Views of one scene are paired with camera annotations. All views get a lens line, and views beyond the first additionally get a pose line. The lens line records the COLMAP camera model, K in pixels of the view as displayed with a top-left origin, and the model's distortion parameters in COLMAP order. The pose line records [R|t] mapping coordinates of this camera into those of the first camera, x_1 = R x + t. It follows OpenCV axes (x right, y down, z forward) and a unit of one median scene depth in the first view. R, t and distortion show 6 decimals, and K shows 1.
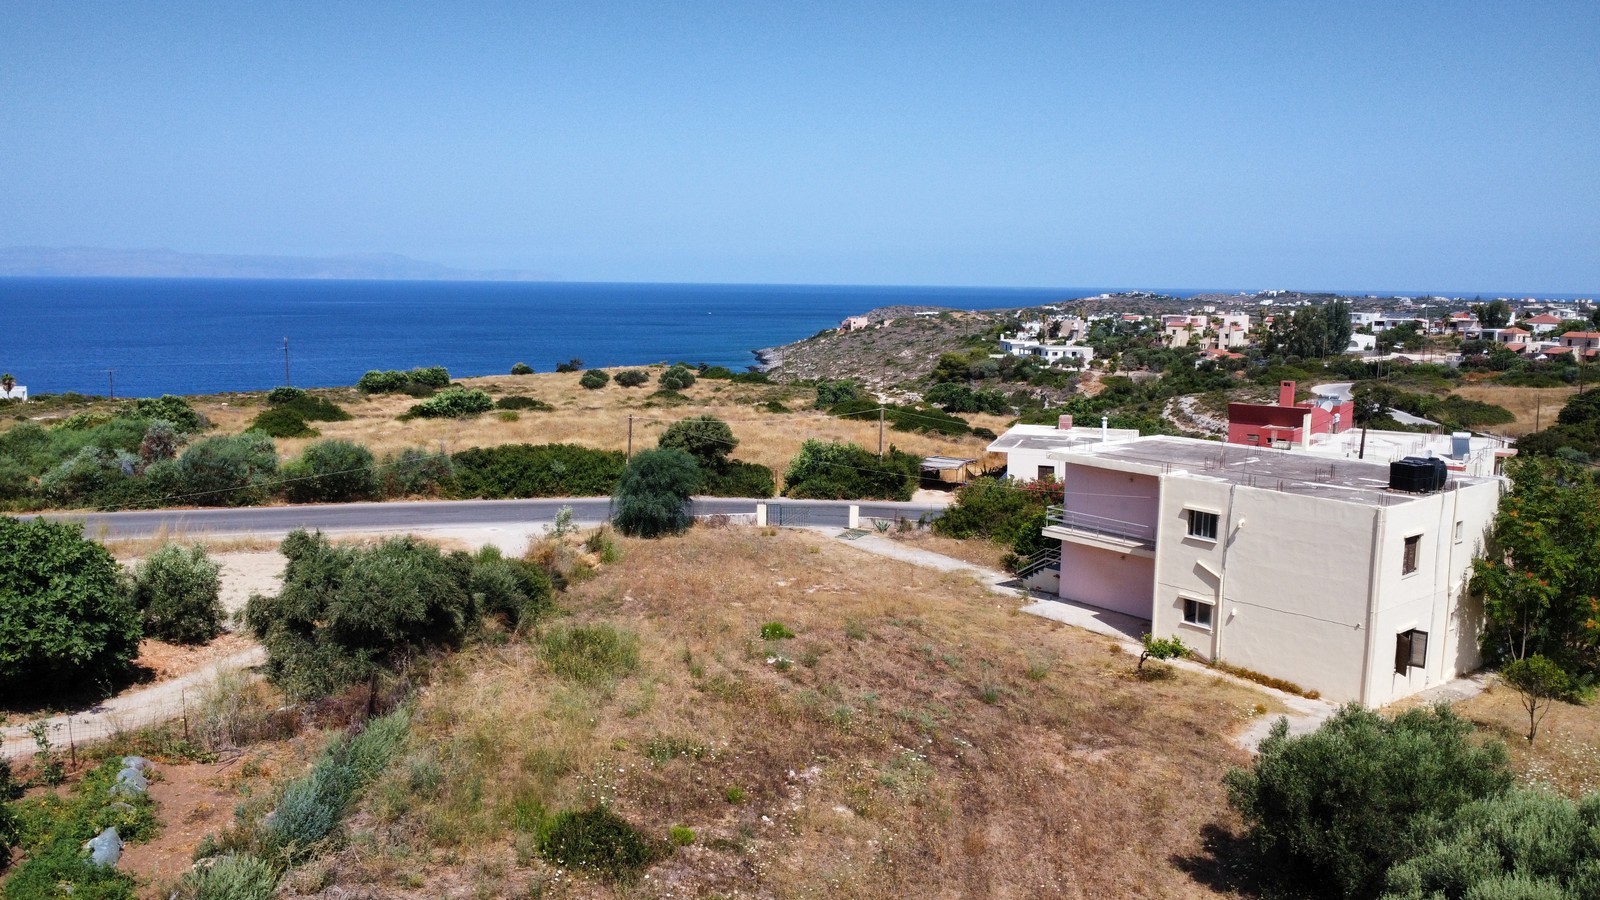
lens RADIAL K [[1205.3, 0, 801.8], [0, 1205.3, 447.5], [0, 0, 1]] dist [0.004827, -0.002169]
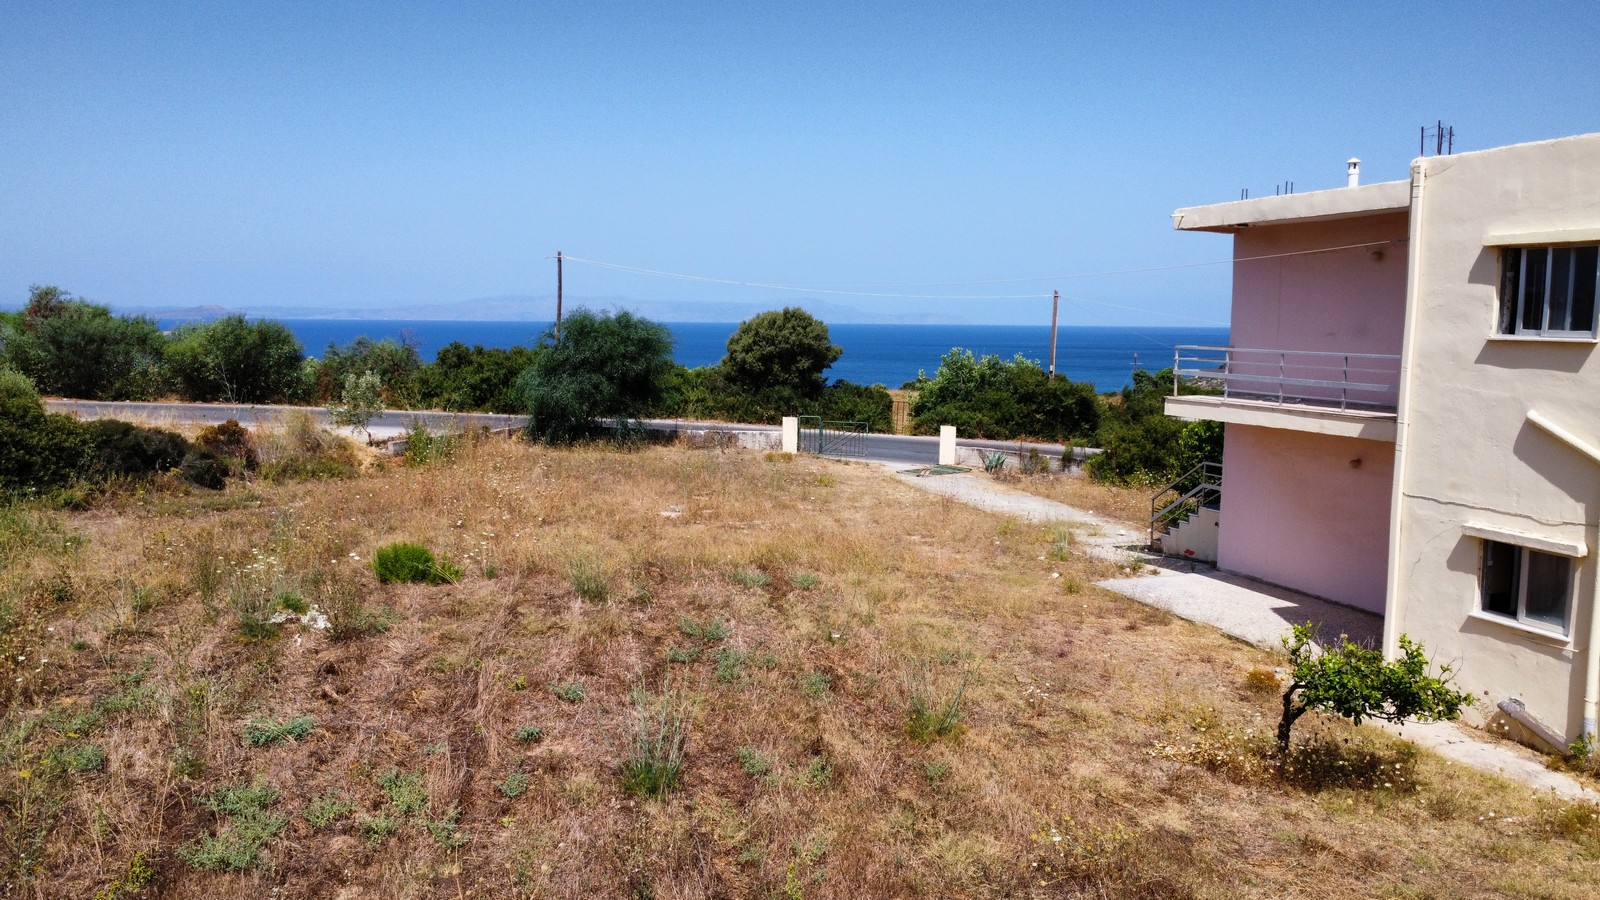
lens RADIAL K [[1205.3, 0, 804.0], [0, 1205.3, 455.7], [0, 0, 1]] dist [0.004827, -0.002169]
pose [[0.946848, 0.034110, -0.319867, 0.166613], [-0.042877, 0.998872, -0.020404, 0.078402], [0.318811, 0.033034, 0.947243, 0.430058]]
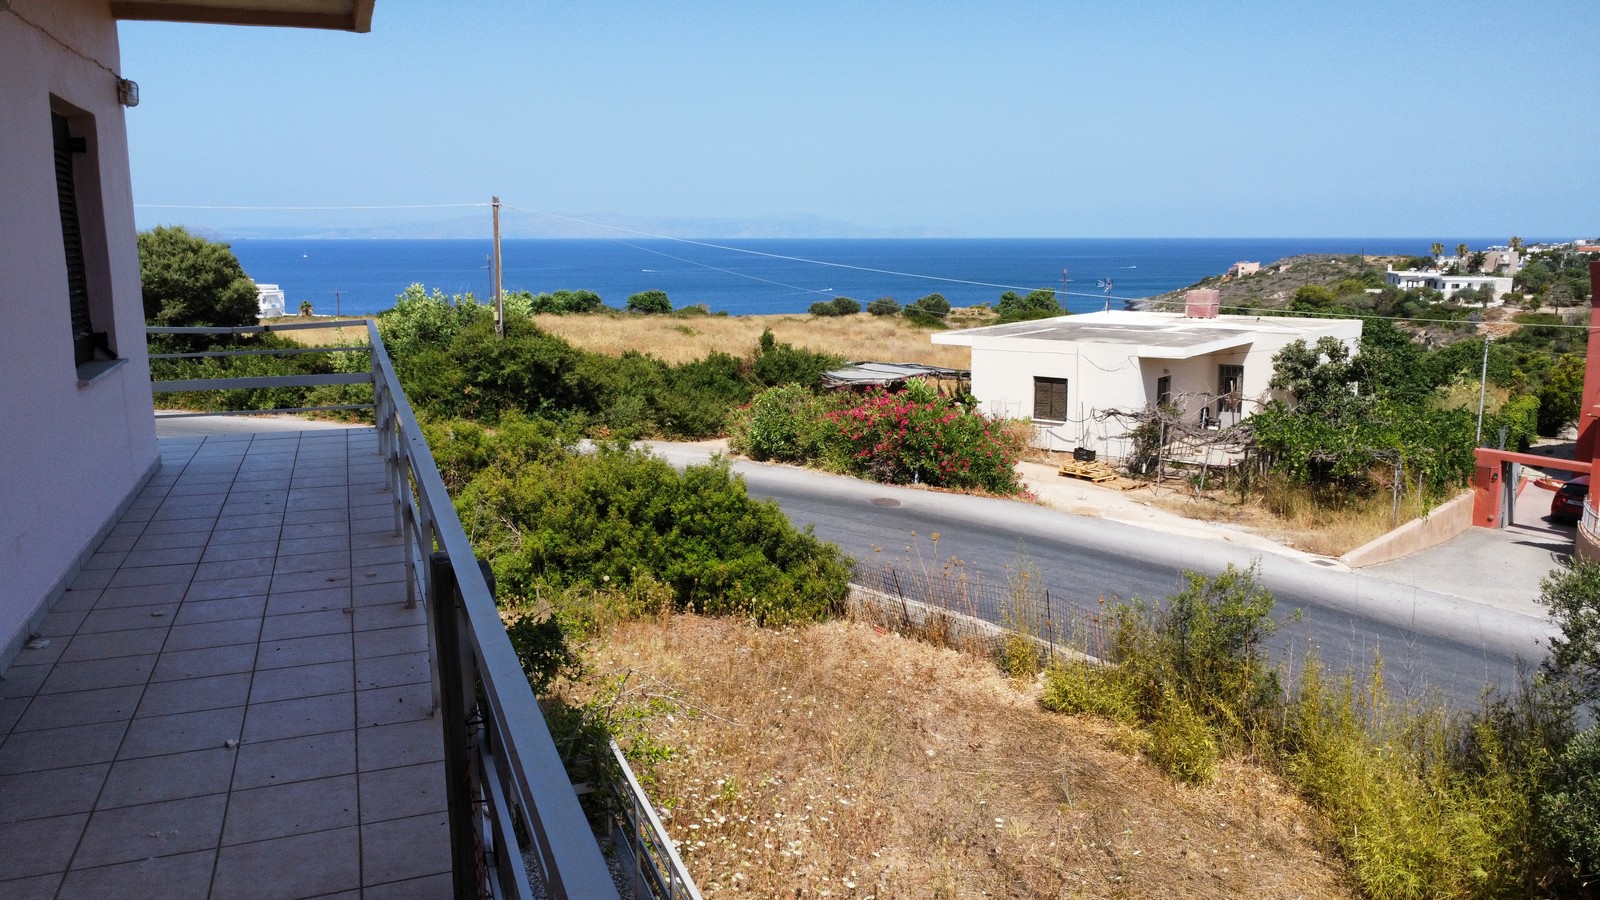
lens RADIAL K [[1205.3, 0, 795.9], [0, 1205.3, 454.6], [0, 0, 1]] dist [0.004827, -0.002169]
pose [[0.946481, 0.046899, -0.319334, 0.340087], [-0.033418, 0.998309, 0.047569, 0.033650], [0.321025, -0.034351, 0.946447, 0.741848]]
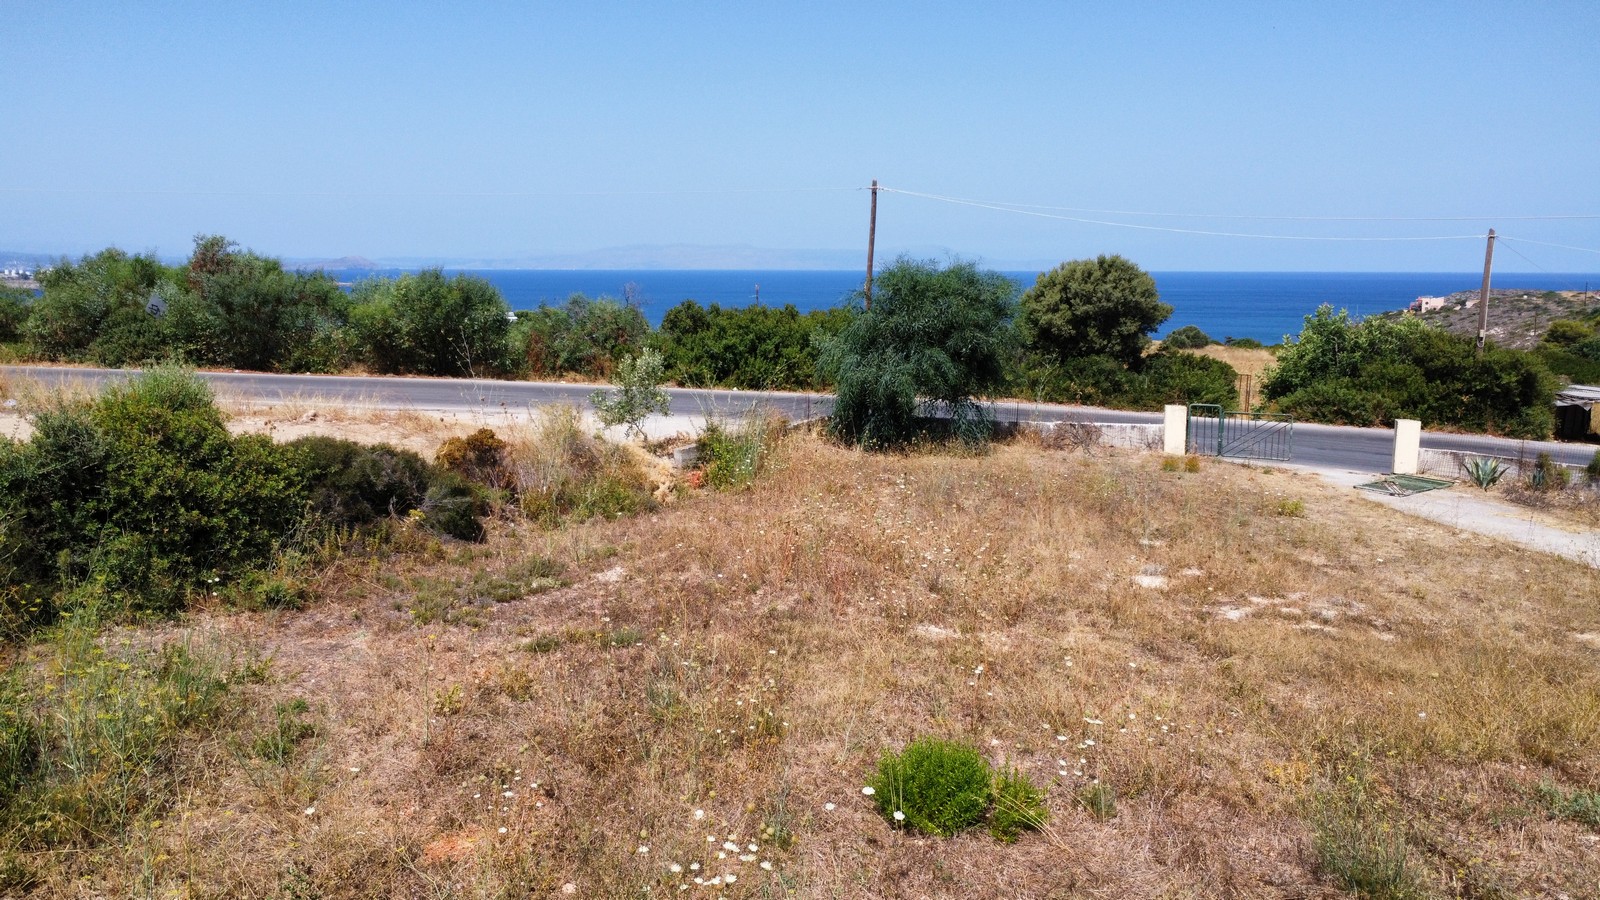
lens RADIAL K [[1205.3, 0, 809.7], [0, 1205.3, 462.3], [0, 0, 1]] dist [0.004827, -0.002169]
pose [[0.910578, 0.058752, -0.409141, 0.026291], [-0.049998, 0.998234, 0.032070, 0.060615], [0.410303, -0.008746, 0.911907, 0.539011]]
